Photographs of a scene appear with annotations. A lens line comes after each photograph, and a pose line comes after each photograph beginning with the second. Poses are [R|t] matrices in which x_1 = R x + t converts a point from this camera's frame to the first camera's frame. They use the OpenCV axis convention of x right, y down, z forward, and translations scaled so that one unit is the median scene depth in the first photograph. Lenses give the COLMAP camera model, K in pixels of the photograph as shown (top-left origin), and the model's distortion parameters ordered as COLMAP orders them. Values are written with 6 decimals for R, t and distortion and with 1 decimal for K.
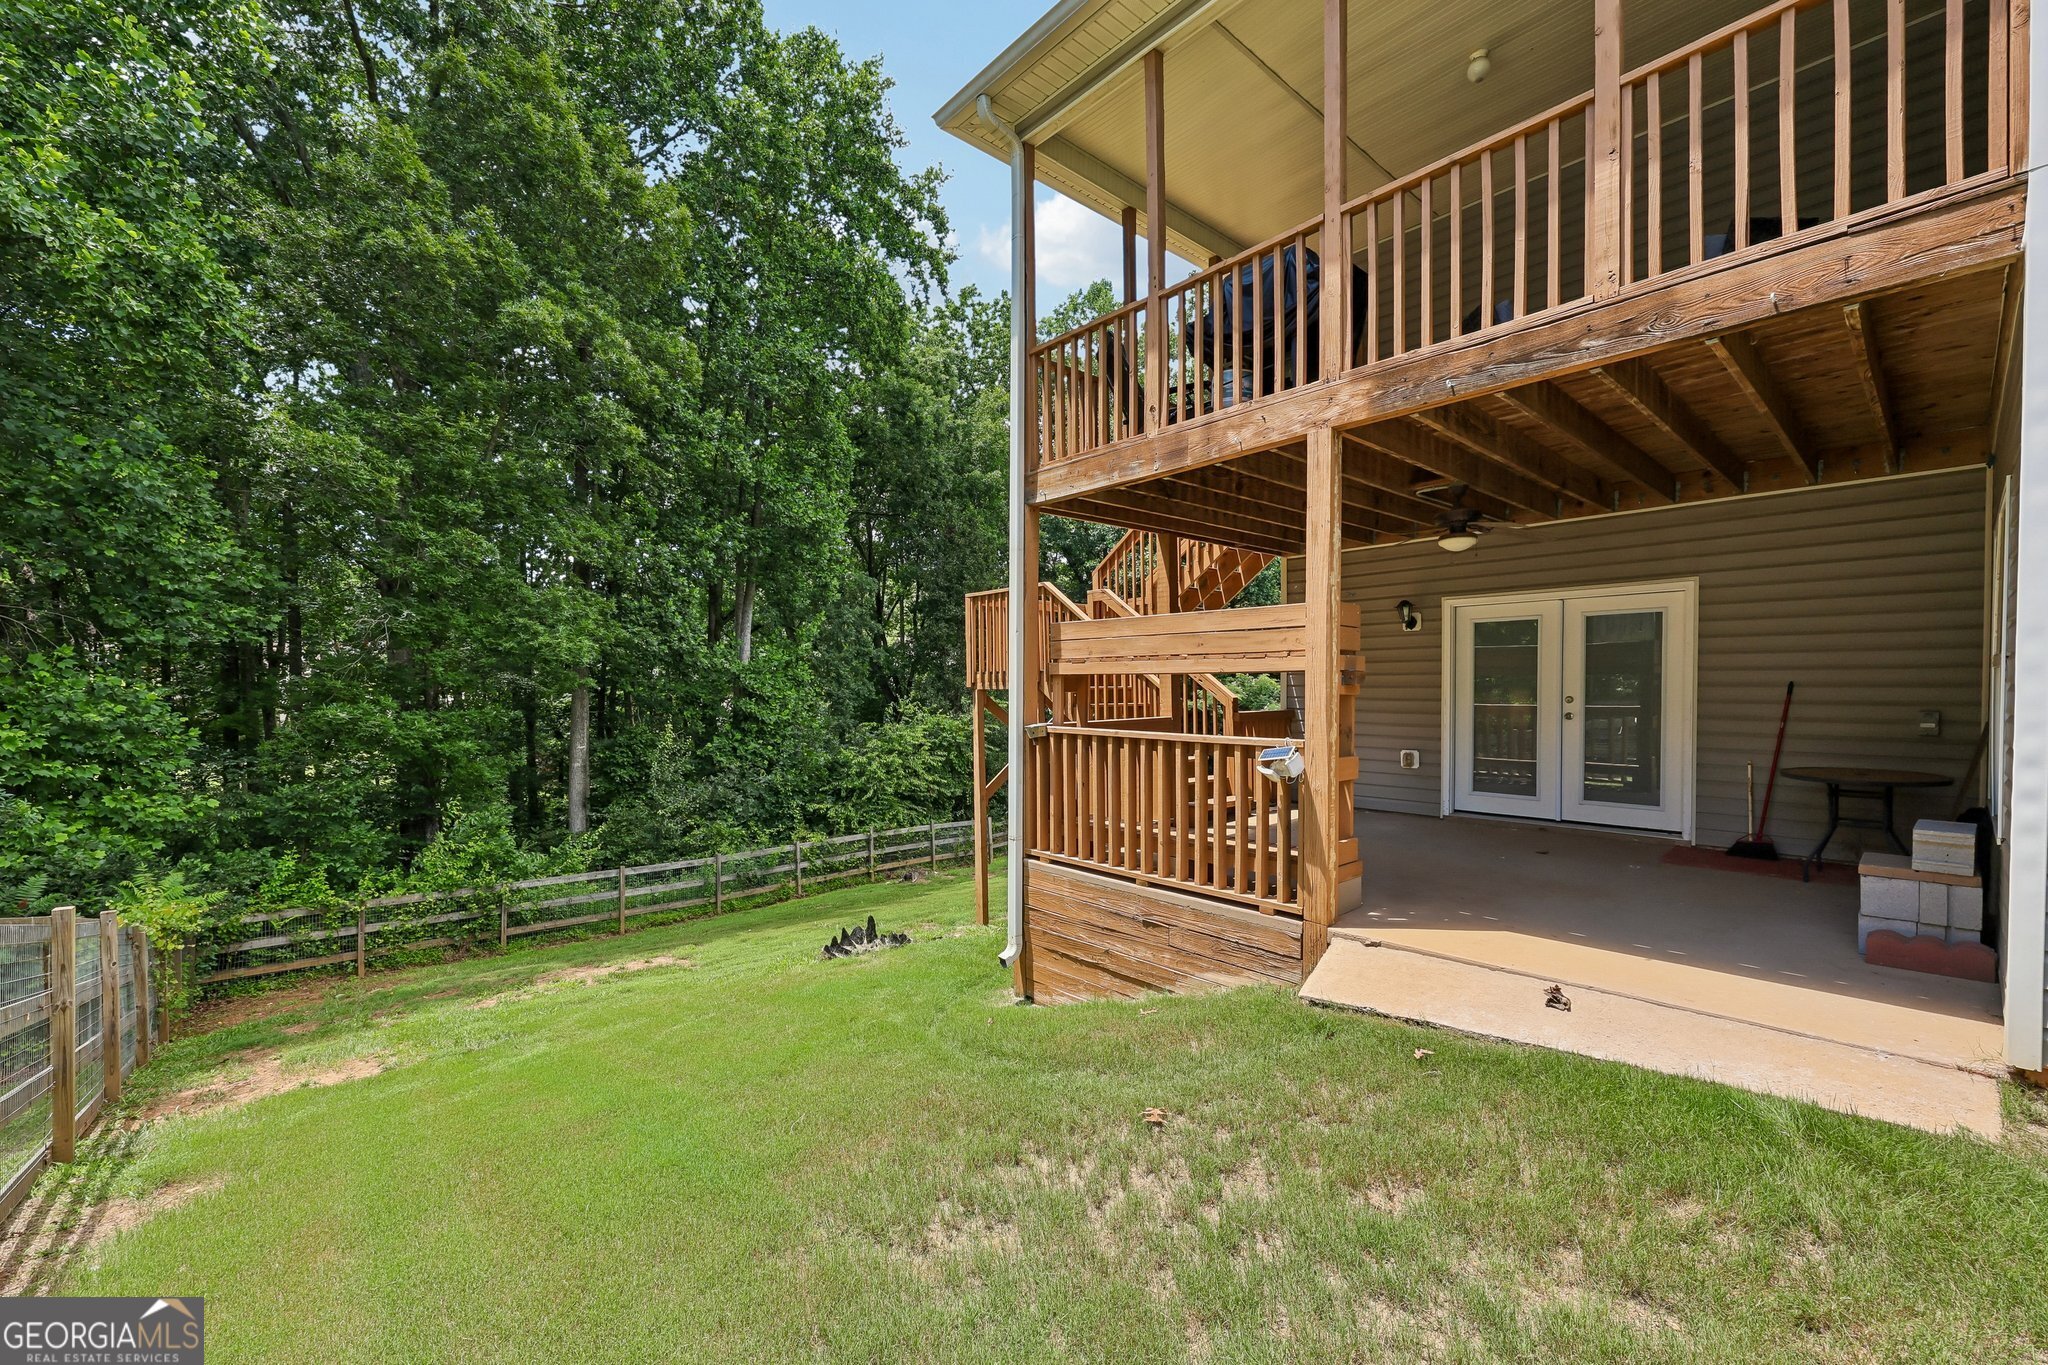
lens RADIAL K [[774.5, 0, 1037.5], [0, 774.5, 707.1], [0, 0, 1]] dist [0.000625, 0.000060]
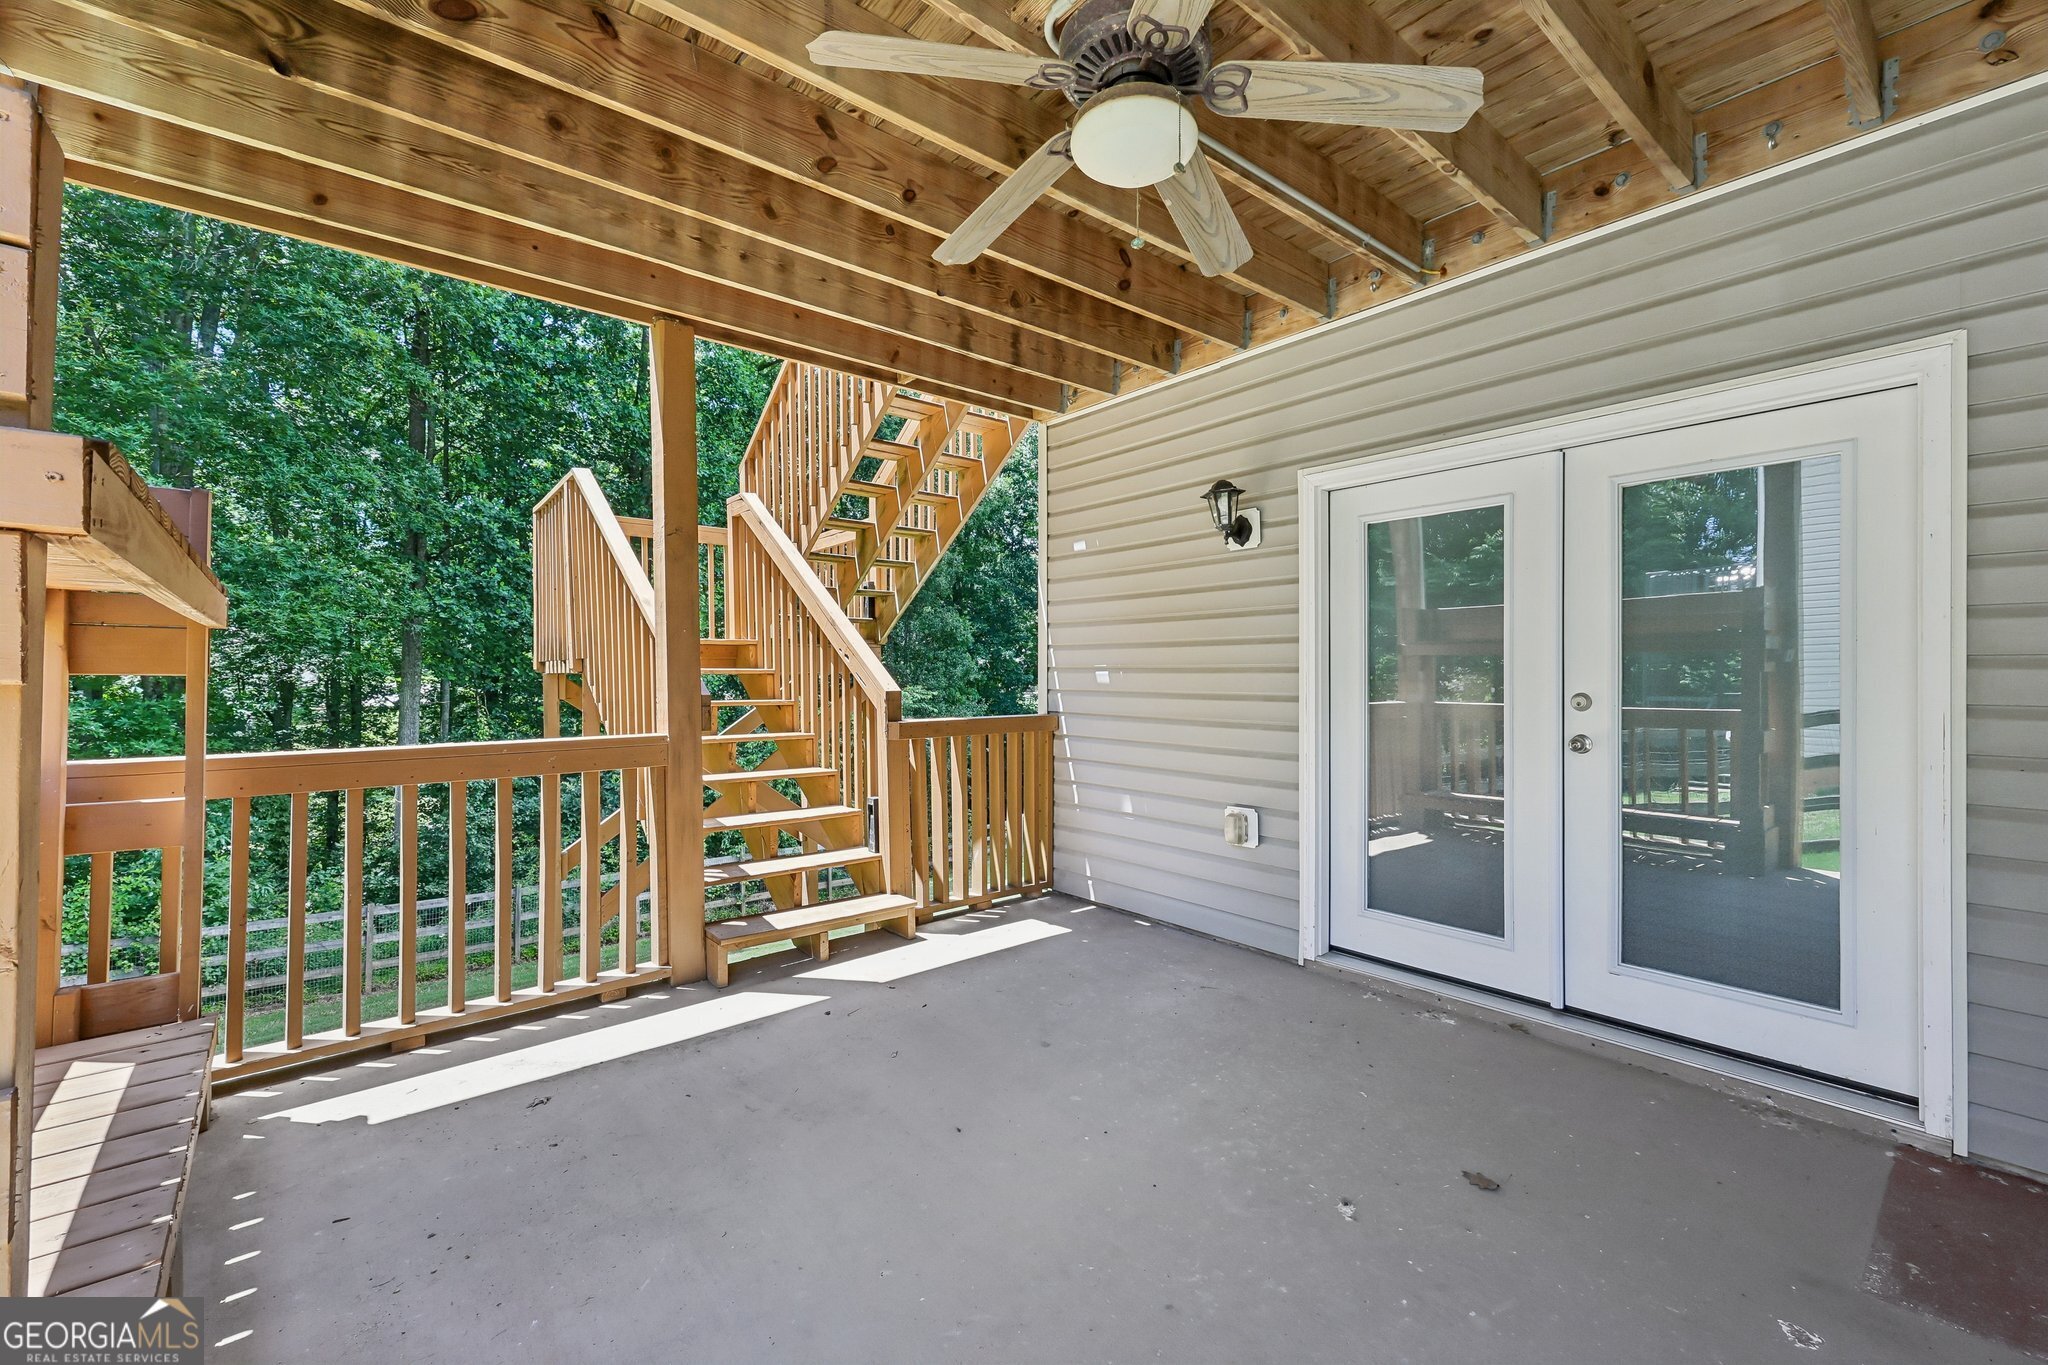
lens RADIAL K [[838.4, 0, 1024.0], [0, 838.4, 682.5], [0, 0, 1]] dist [0.001542, 0.000326]
pose [[0.999967, 0.003786, -0.007136, 0.389231], [-0.003922, 0.999808, -0.019188, -0.009474], [0.007062, 0.019216, 0.999790, 0.548073]]
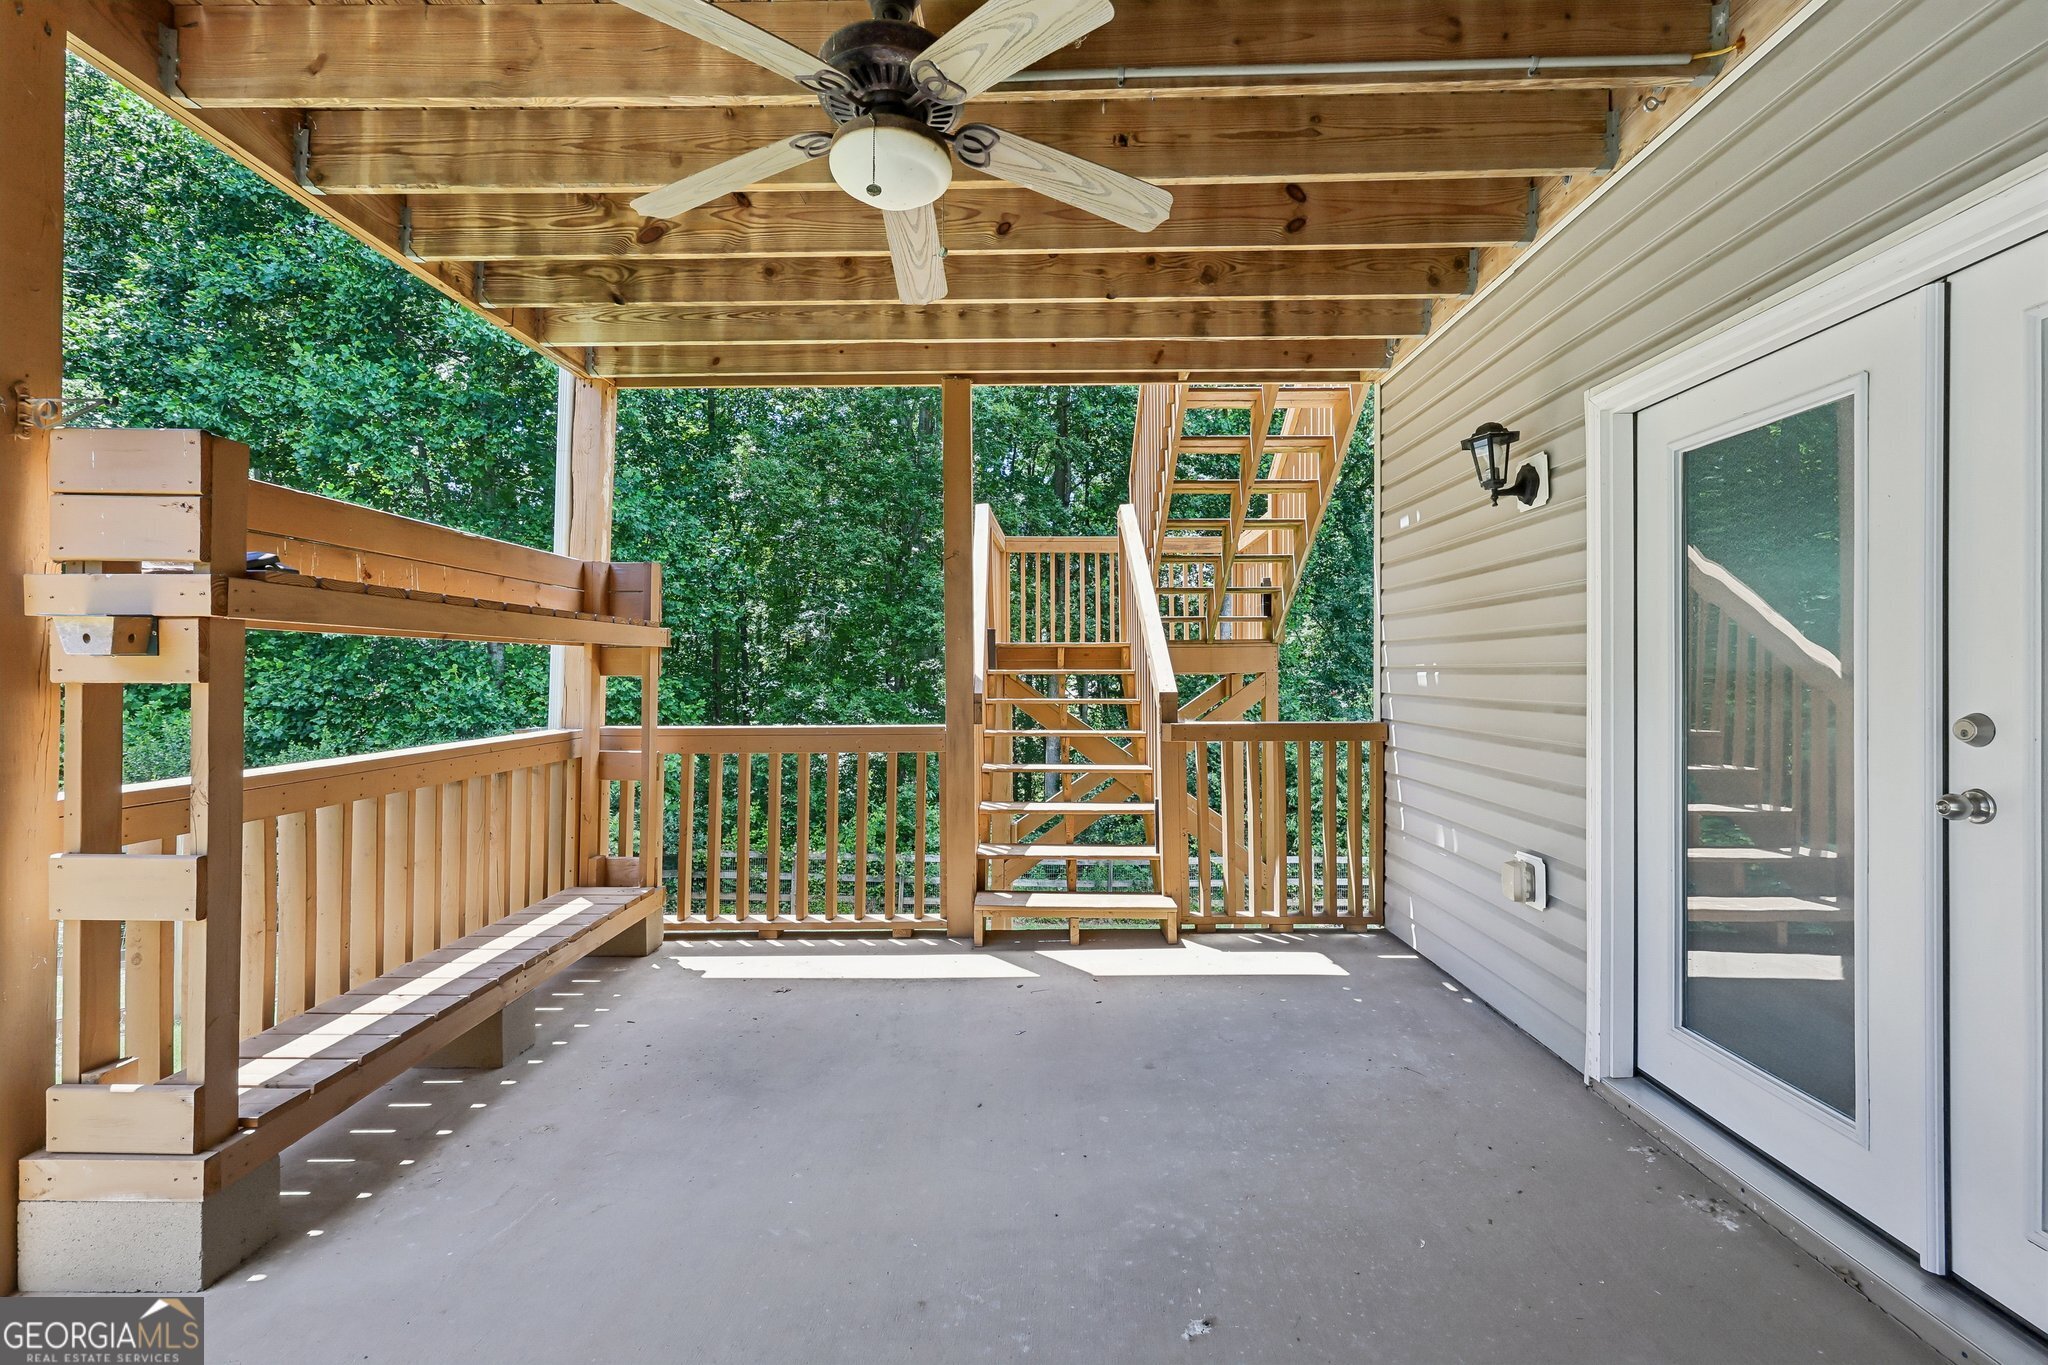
lens RADIAL K [[857.3, 0, 1024.0], [0, 857.3, 682.5], [0, 0, 1]] dist [0.002163, 0.000507]
pose [[0.761640, 0.010615, -0.647914, 0.606474], [-0.021052, 0.999743, -0.008368, -0.014211], [0.647659, 0.020013, 0.761668, 0.616009]]
